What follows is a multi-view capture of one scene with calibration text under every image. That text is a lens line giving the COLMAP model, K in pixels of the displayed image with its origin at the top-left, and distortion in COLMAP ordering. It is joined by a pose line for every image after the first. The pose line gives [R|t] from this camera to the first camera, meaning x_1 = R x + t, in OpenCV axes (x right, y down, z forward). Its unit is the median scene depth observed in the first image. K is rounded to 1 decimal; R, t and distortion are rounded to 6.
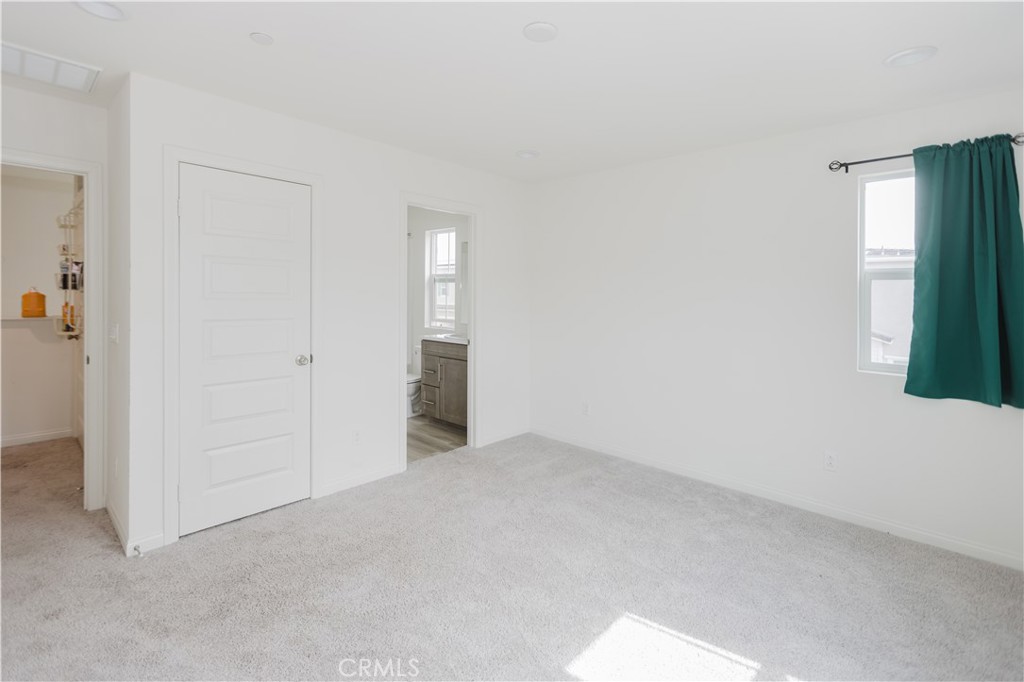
lens RADIAL K [[472.0, 0, 512.4], [0, 472.0, 303.0], [0, 0, 1]] dist [-0.000568, -0.000058]
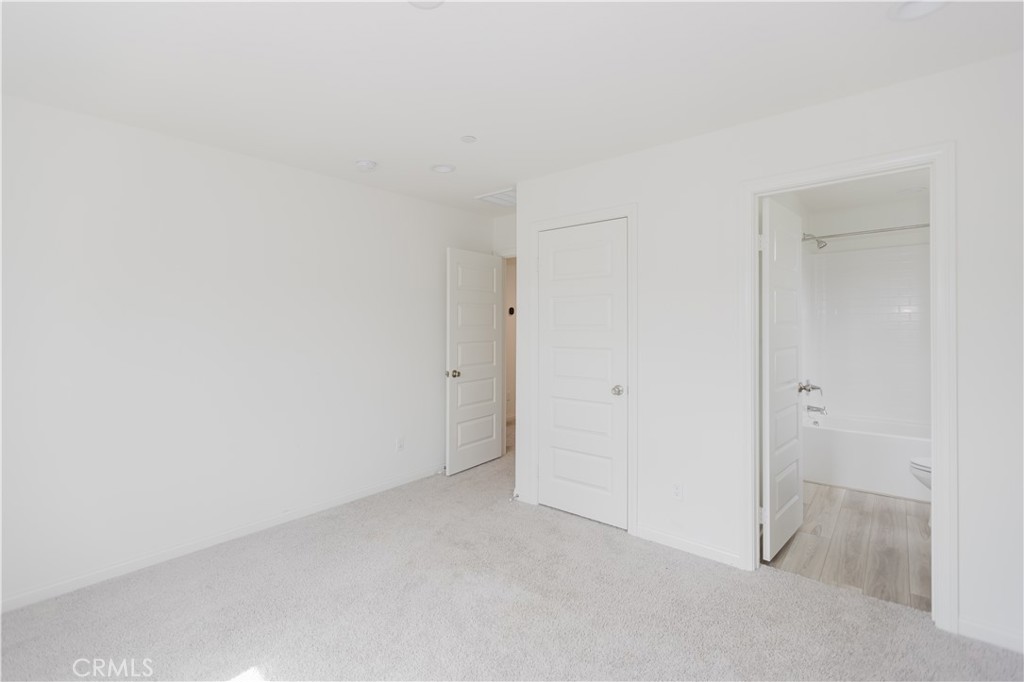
lens RADIAL K [[471.3, 0, 508.8], [0, 471.3, 326.5], [0, 0, 1]] dist [-0.000883, -0.000195]
pose [[0.038997, -0.015852, -0.999114, 0.473386], [-0.009075, 0.999827, -0.016217, 0.002142], [0.999198, 0.009699, 0.038846, 0.602585]]
